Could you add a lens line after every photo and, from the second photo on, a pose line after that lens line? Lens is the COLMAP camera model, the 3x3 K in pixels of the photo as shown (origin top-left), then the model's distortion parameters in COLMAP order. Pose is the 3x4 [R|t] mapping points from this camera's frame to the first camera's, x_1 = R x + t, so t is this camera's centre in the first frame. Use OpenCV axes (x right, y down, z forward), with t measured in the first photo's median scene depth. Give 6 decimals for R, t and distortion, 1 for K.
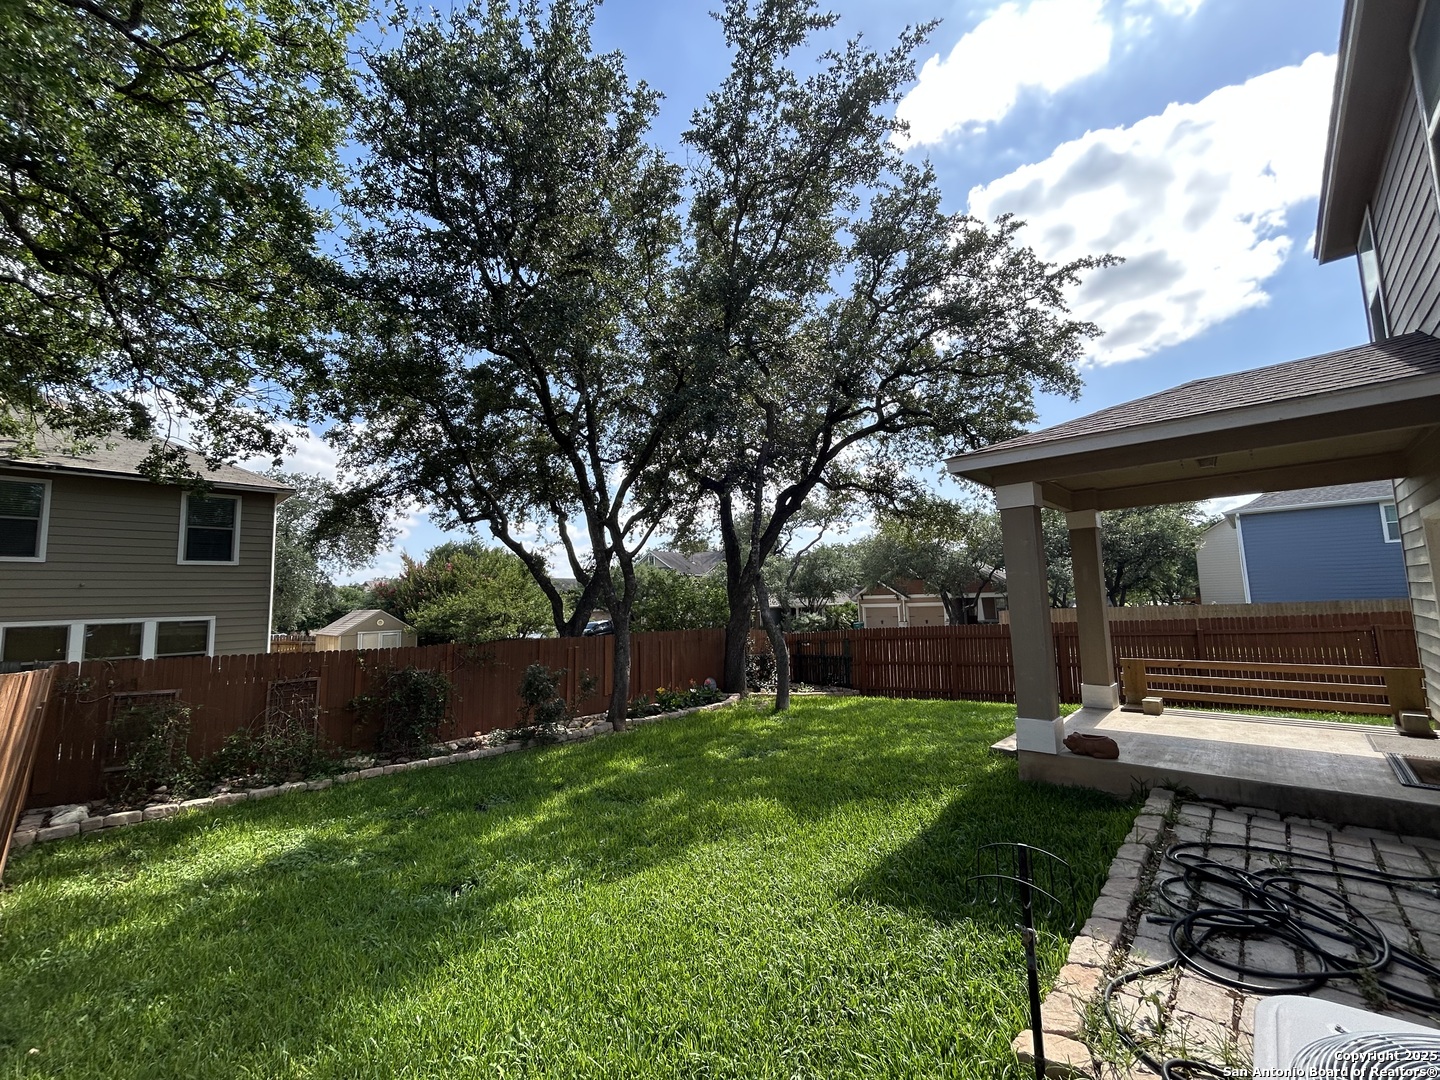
lens RADIAL K [[586.1, 0, 716.3], [0, 586.1, 539.0], [0, 0, 1]] dist [-0.000660, 0.000937]
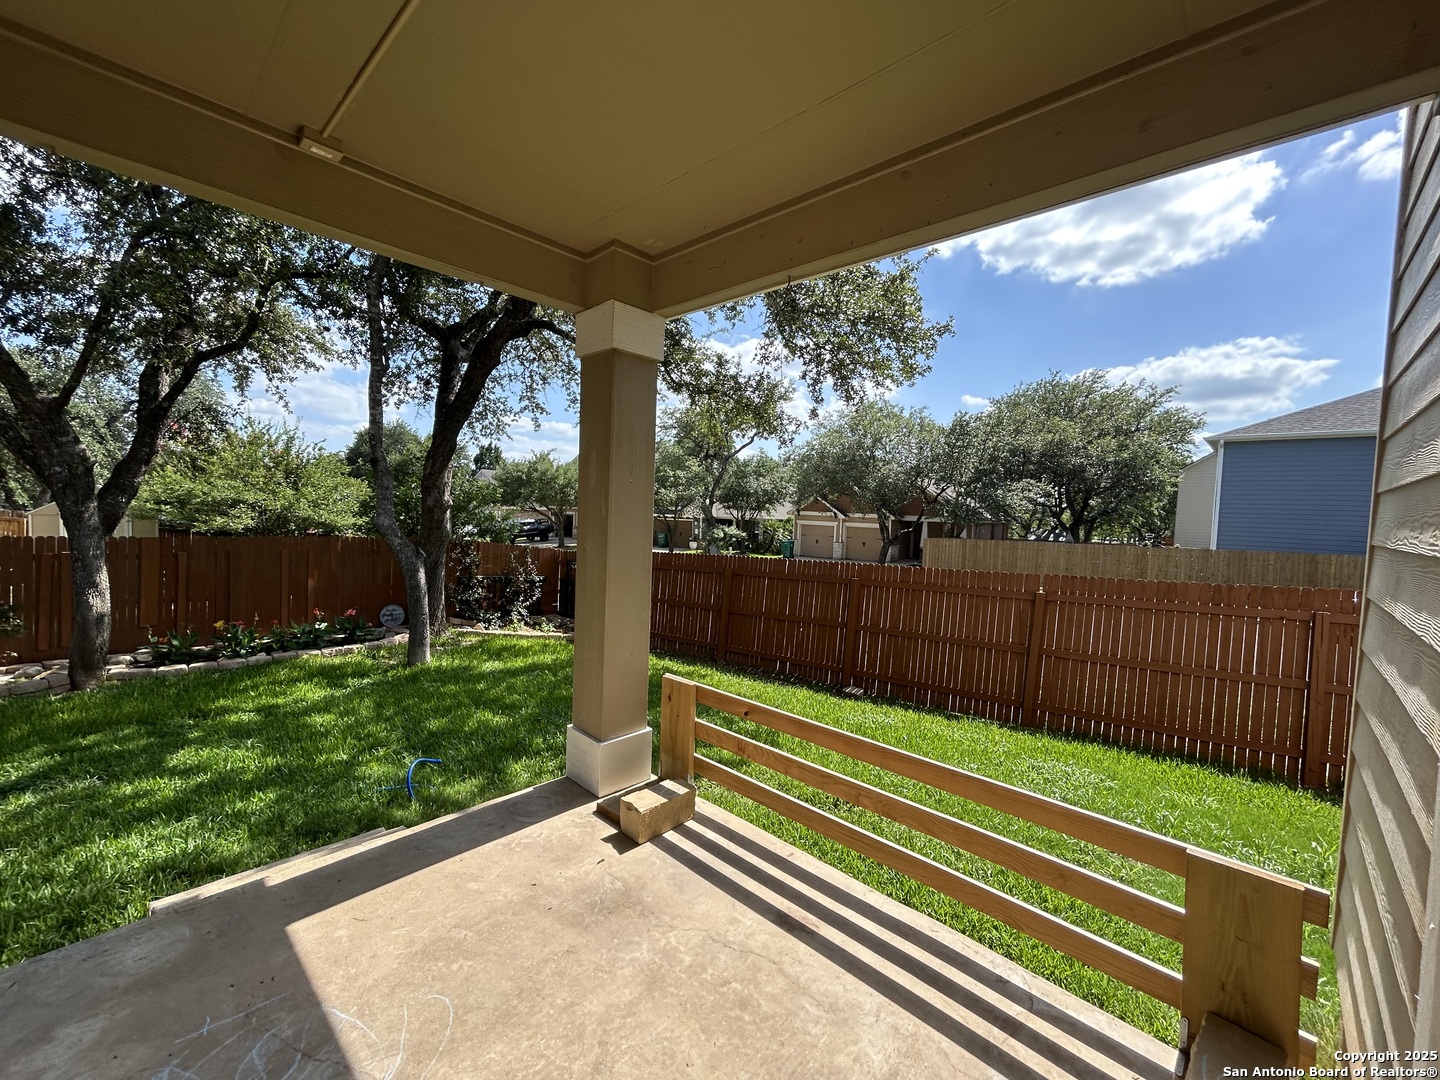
lens RADIAL K [[581.9, 0, 718.2], [0, 581.9, 540.4], [0, 0, 1]] dist [-0.002482, 0.000935]
pose [[0.998020, 0.062893, -0.000452, 0.906040], [-0.062049, 0.985759, 0.156295, 0.062234], [0.010276, -0.155957, 0.987710, 0.764232]]
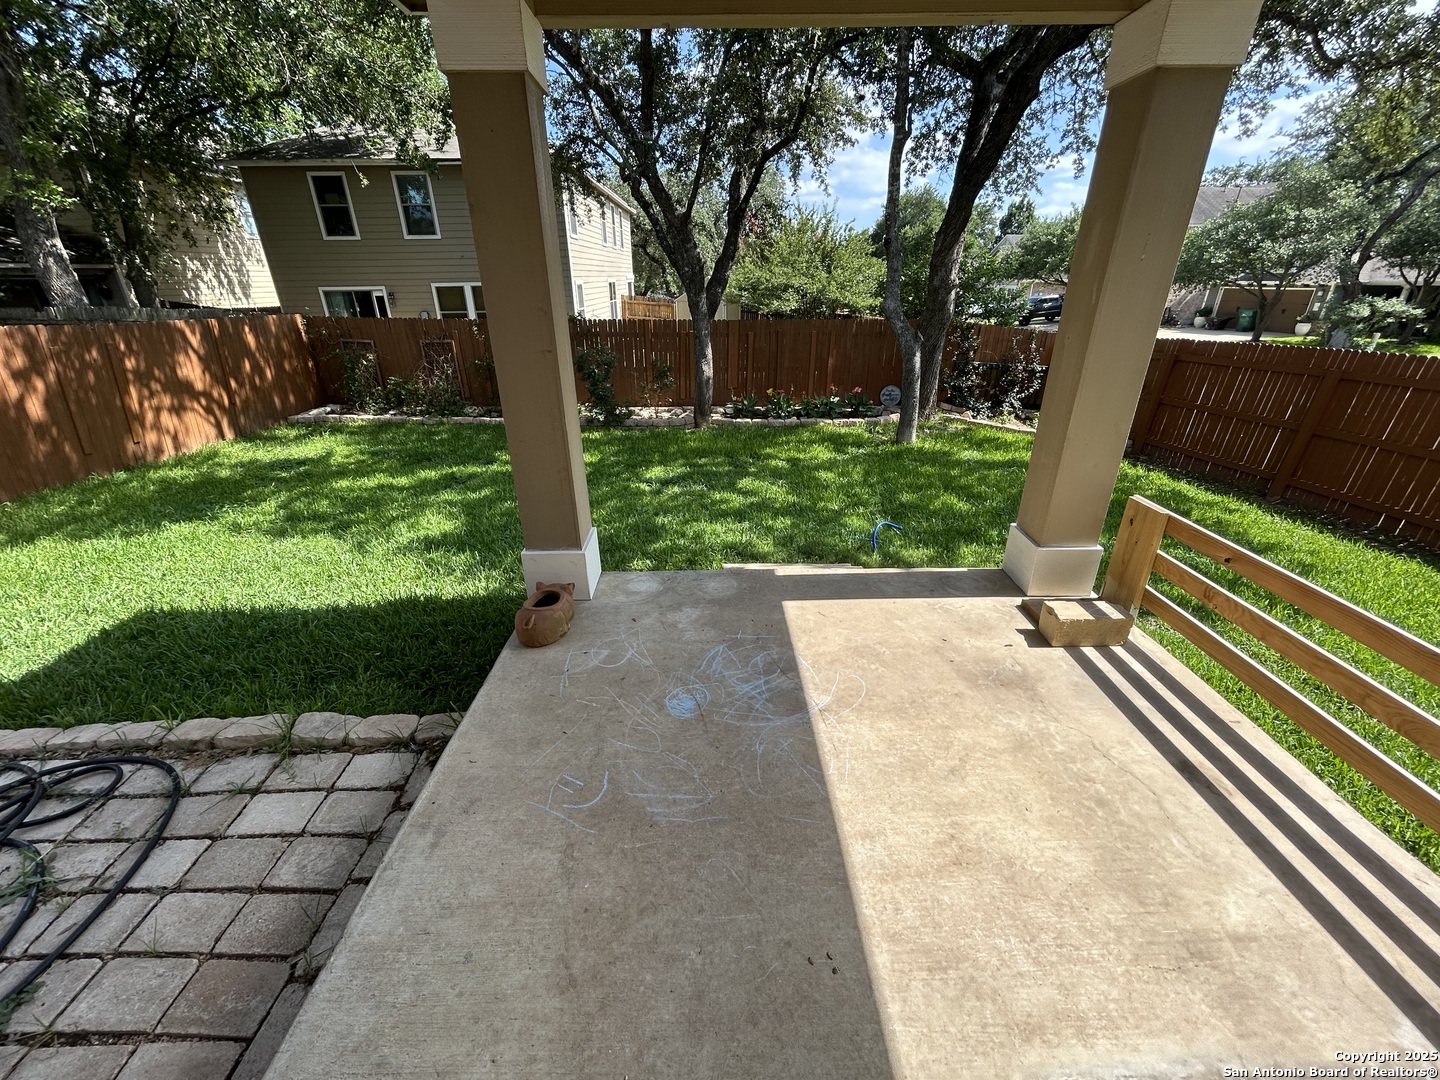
lens RADIAL K [[584.1, 0, 718.5], [0, 584.1, 540.8], [0, 0, 1]] dist [-0.002057, 0.000106]
pose [[0.690550, 0.315681, -0.650758, 0.958743], [0.069180, 0.866774, 0.493880, 0.041188], [0.719968, -0.386068, 0.576712, 0.736223]]
